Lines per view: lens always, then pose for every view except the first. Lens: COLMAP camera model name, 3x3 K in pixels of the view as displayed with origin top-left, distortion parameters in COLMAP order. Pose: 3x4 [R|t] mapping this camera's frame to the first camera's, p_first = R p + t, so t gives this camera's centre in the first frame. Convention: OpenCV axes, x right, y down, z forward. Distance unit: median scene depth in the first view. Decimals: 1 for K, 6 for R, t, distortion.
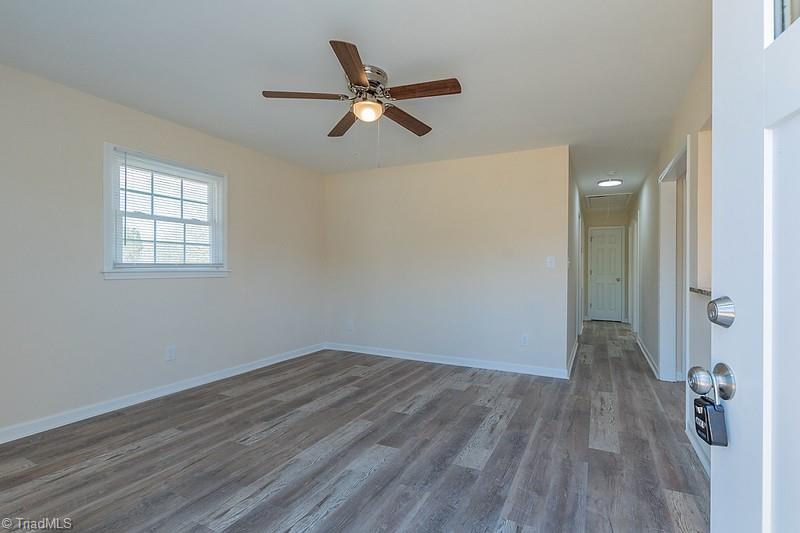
lens RADIAL K [[376.8, 0, 426.3], [0, 376.8, 268.4], [0, 0, 1]] dist [0.001564, -0.001240]
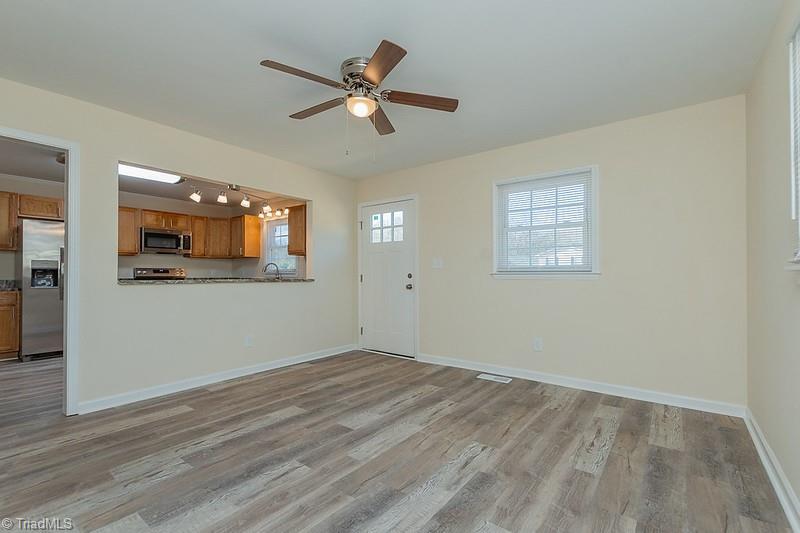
lens RADIAL K [[352.6, 0, 399.5], [0, 352.6, 276.7], [0, 0, 1]] dist [0.011708, 0.000125]
pose [[-0.979195, -0.009052, 0.202722, -0.379807], [-0.006801, 0.999907, 0.011796, 0.011584], [-0.202810, 0.010172, -0.979165, 1.616396]]
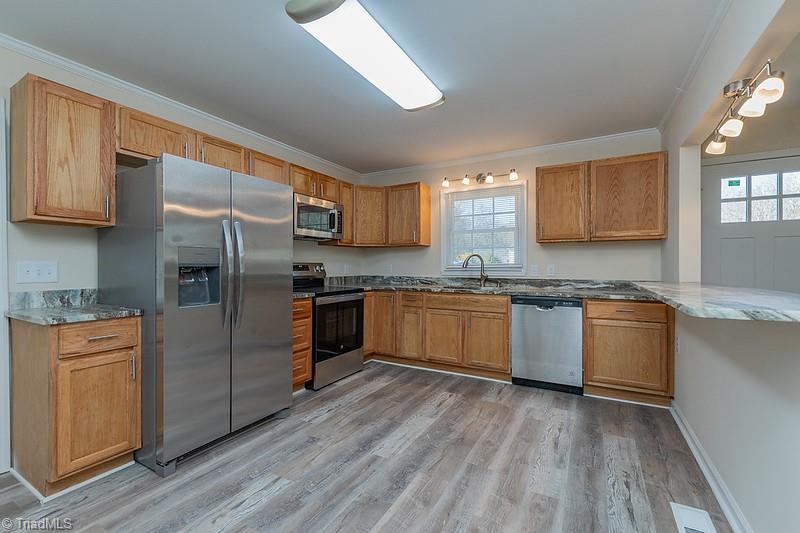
lens RADIAL K [[337.4, 0, 406.0], [0, 337.4, 267.8], [0, 0, 1]] dist [0.003285, -0.000038]
pose [[-0.998847, -0.005305, 0.047721, 1.003777], [-0.005050, 0.999972, 0.005450, 0.005442], [-0.047749, 0.005203, -0.998846, 1.056531]]
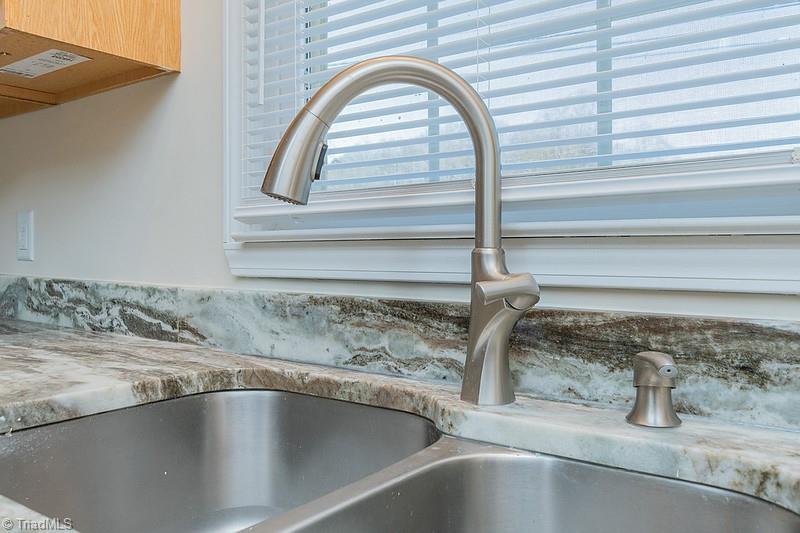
lens RADIAL K [[653.6, 0, 375.2], [0, 653.6, 268.8], [0, 0, 1]] dist [-0.006638, -0.004629]
pose [[-0.978830, -0.010588, 0.204402, 0.753429], [-0.005292, 0.999636, 0.026439, 0.029263], [-0.204607, 0.024798, -0.978530, -0.044289]]
